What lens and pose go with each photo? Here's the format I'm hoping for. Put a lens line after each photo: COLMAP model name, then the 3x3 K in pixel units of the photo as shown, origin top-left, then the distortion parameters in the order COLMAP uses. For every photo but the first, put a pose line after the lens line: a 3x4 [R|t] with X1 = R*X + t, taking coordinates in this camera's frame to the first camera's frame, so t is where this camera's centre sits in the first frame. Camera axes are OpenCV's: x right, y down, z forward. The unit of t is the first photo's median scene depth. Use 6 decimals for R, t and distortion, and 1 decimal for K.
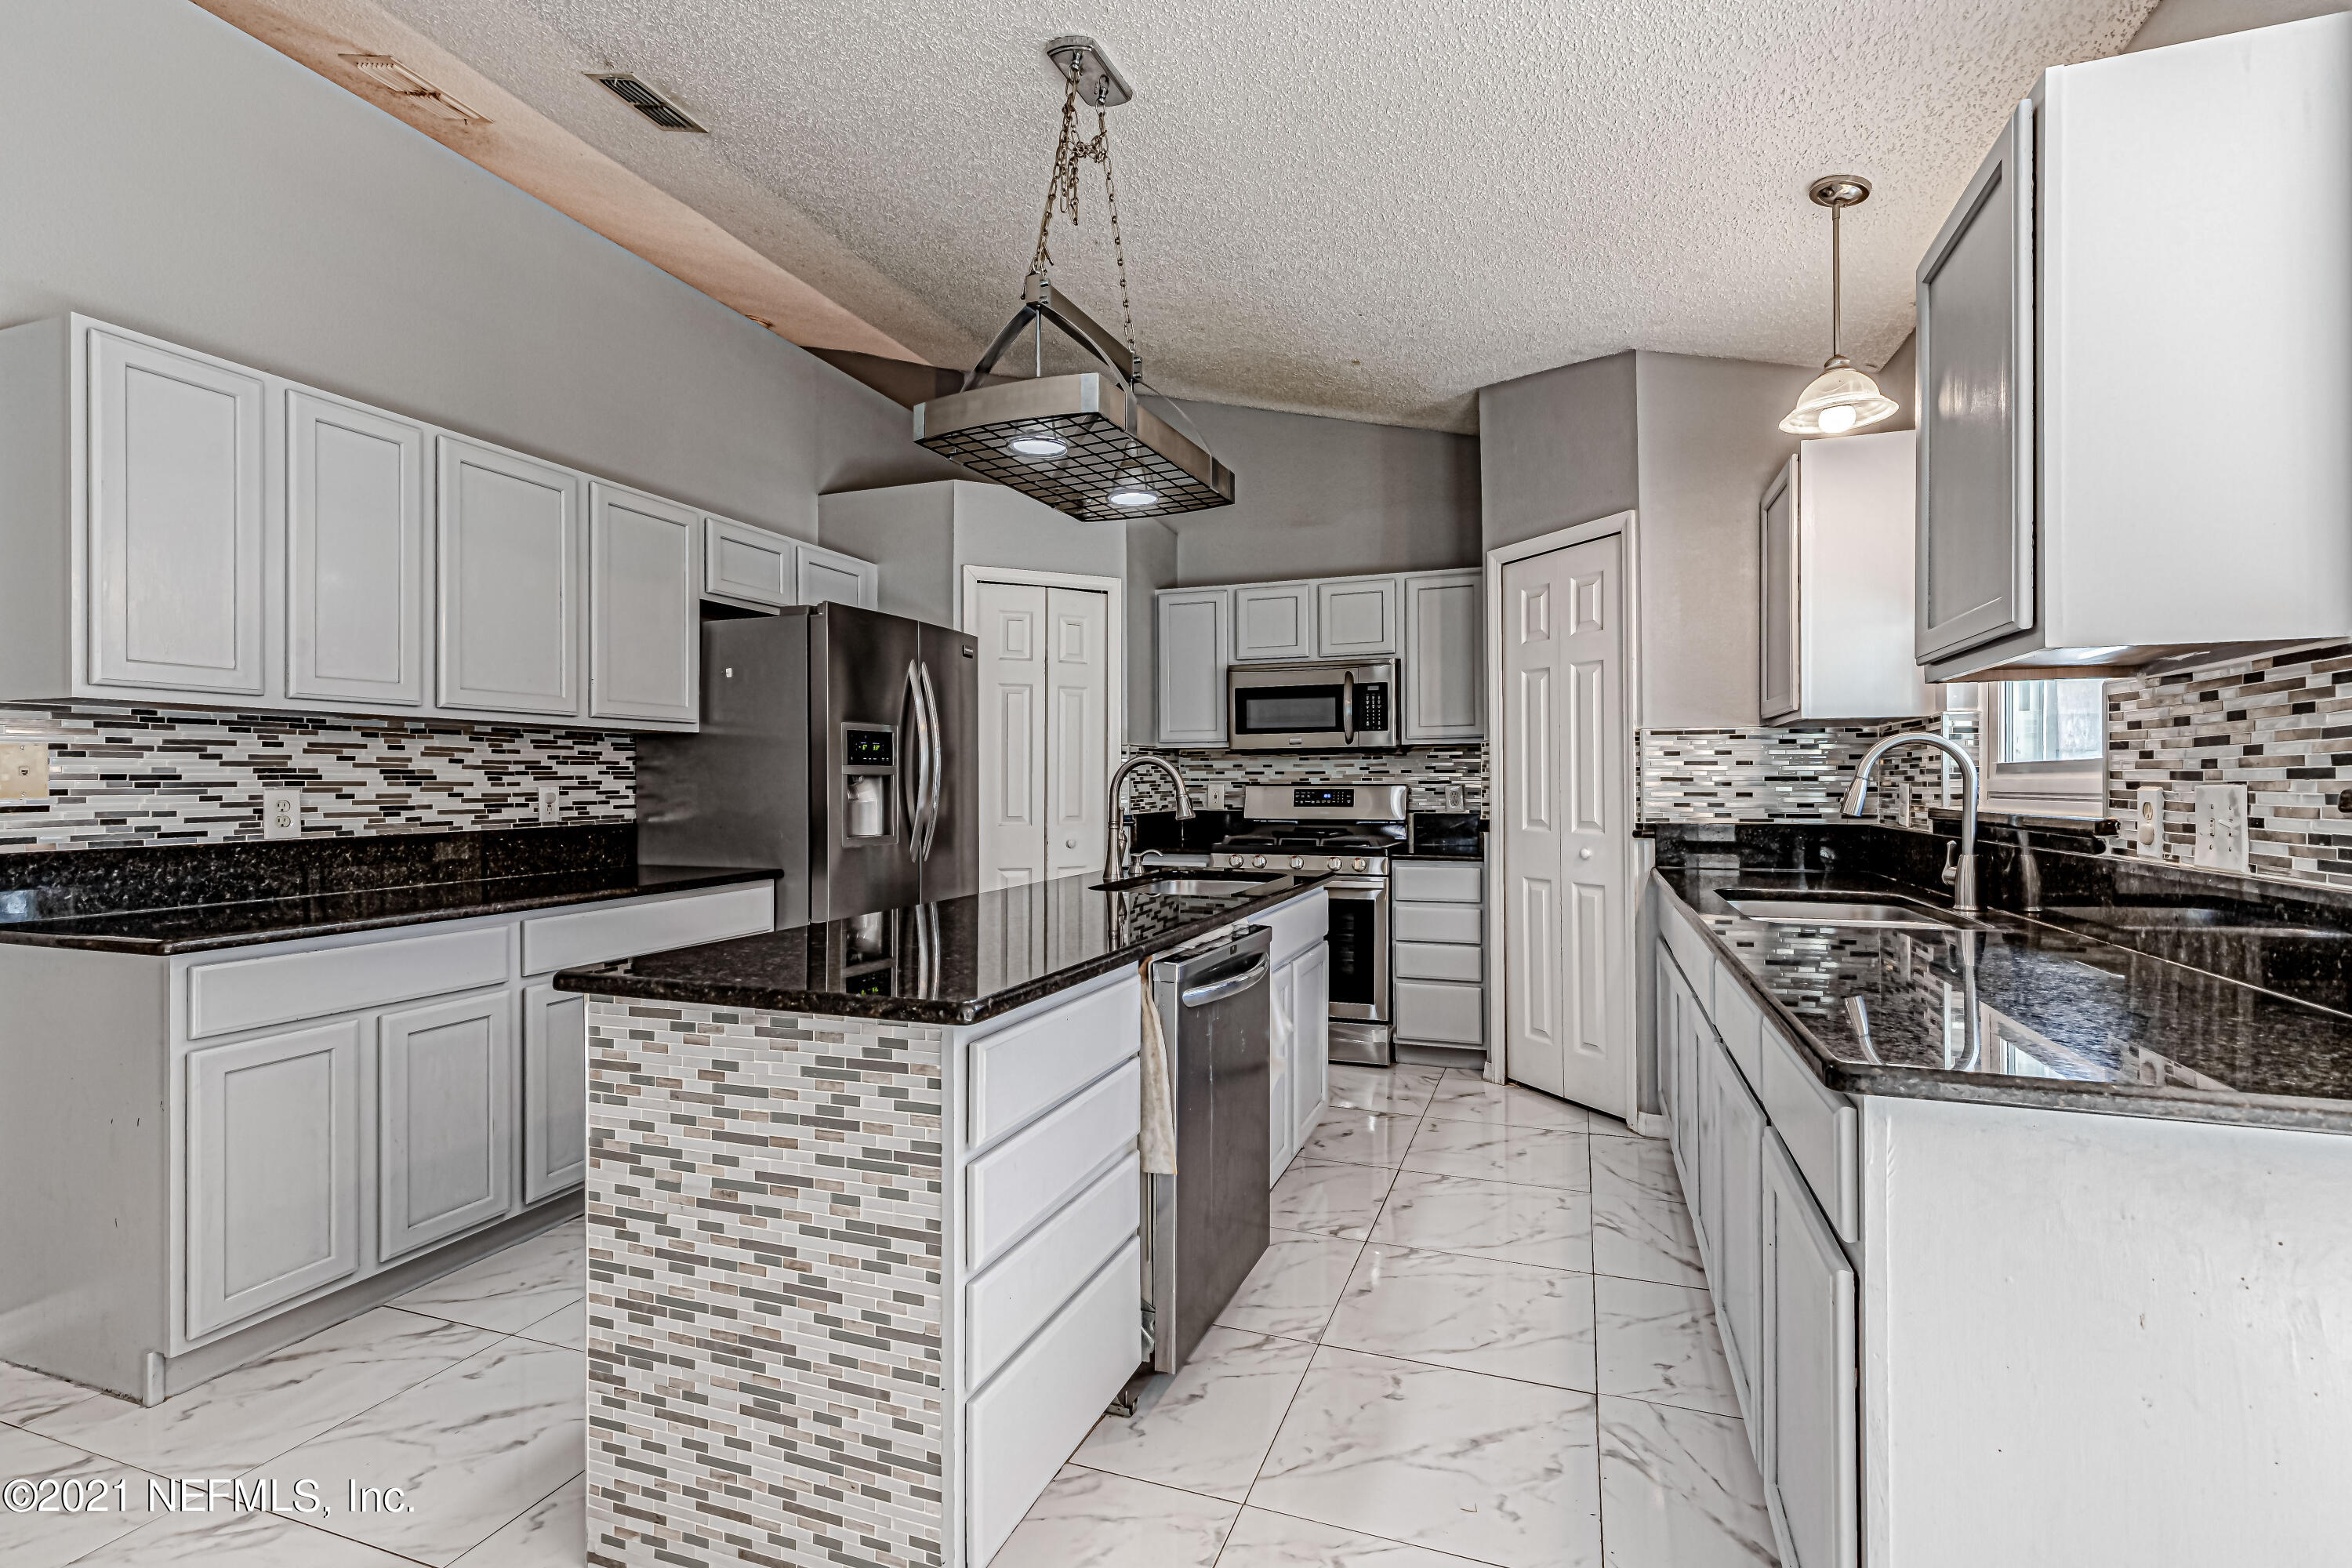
lens RADIAL K [[1098.2, 0, 1132.1], [0, 1098.2, 778.8], [0, 0, 1]] dist [0.003247, -0.000250]
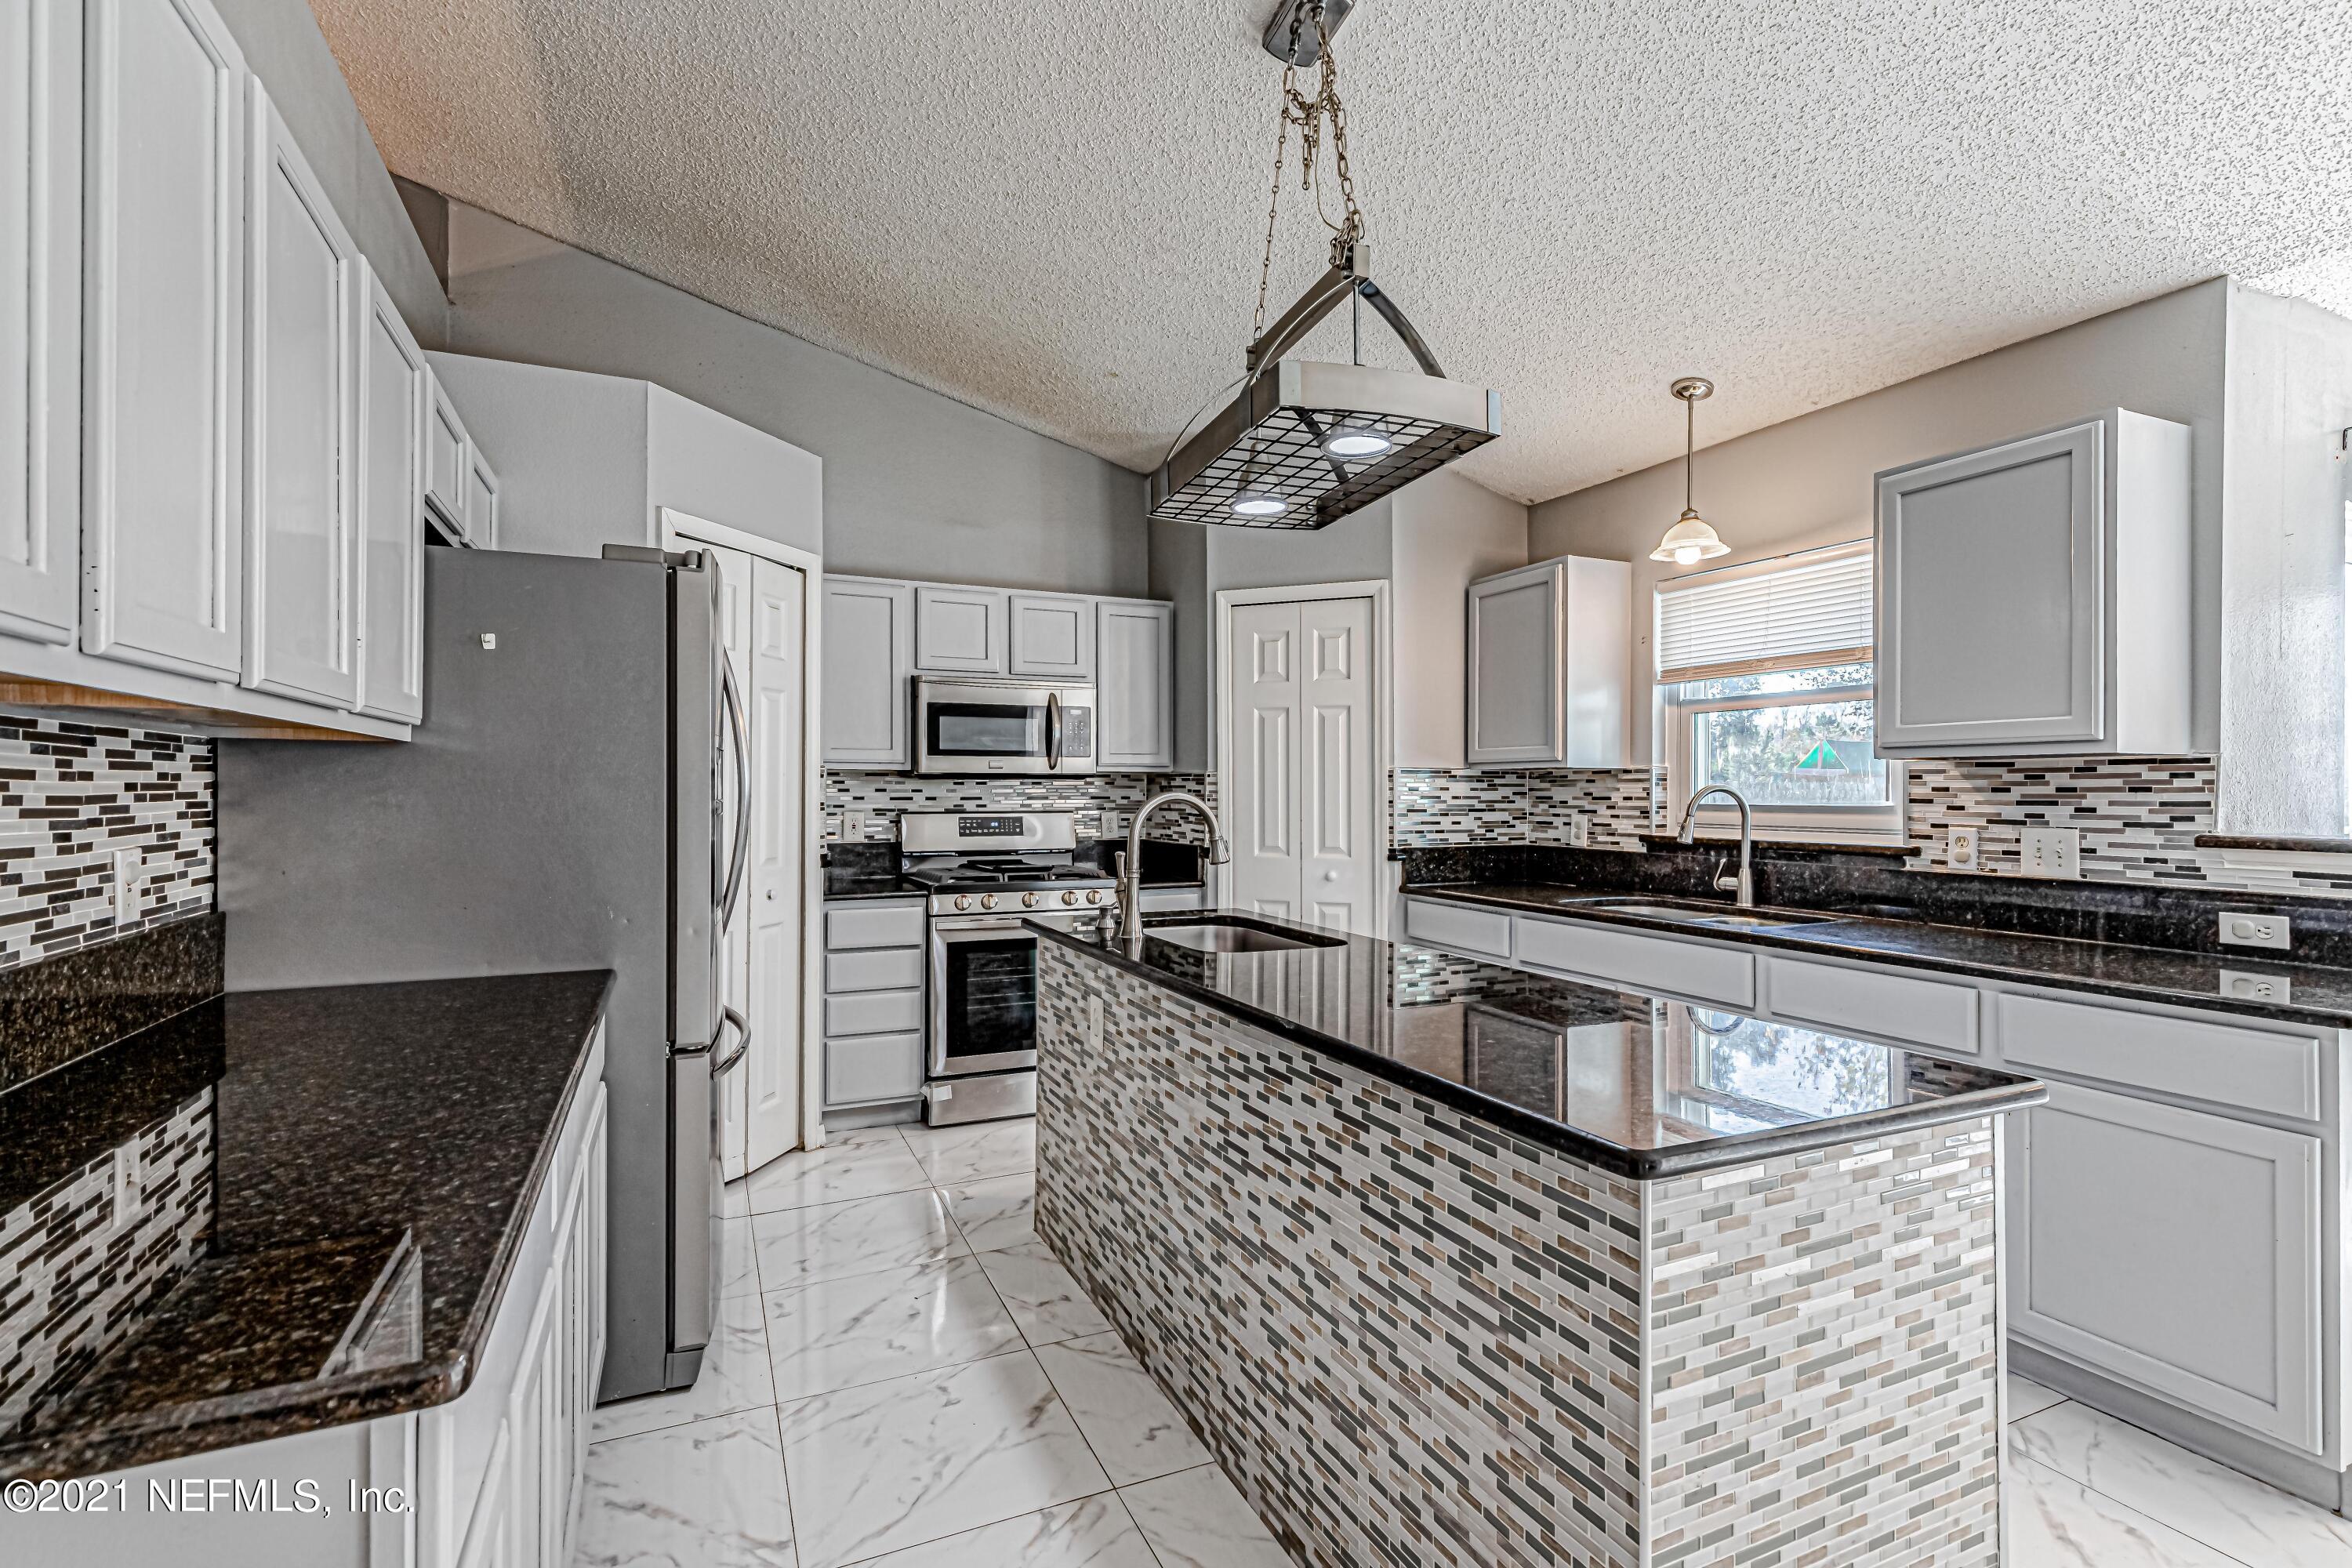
lens RADIAL K [[1111.7, 0, 1226.5], [0, 1111.7, 790.3], [0, 0, 1]] dist [0.007083, 0.000206]
pose [[0.692977, 0.004754, 0.720944, -0.596181], [-0.006448, 0.999979, -0.000397, -0.022750], [-0.720931, -0.004373, 0.692993, 0.352419]]
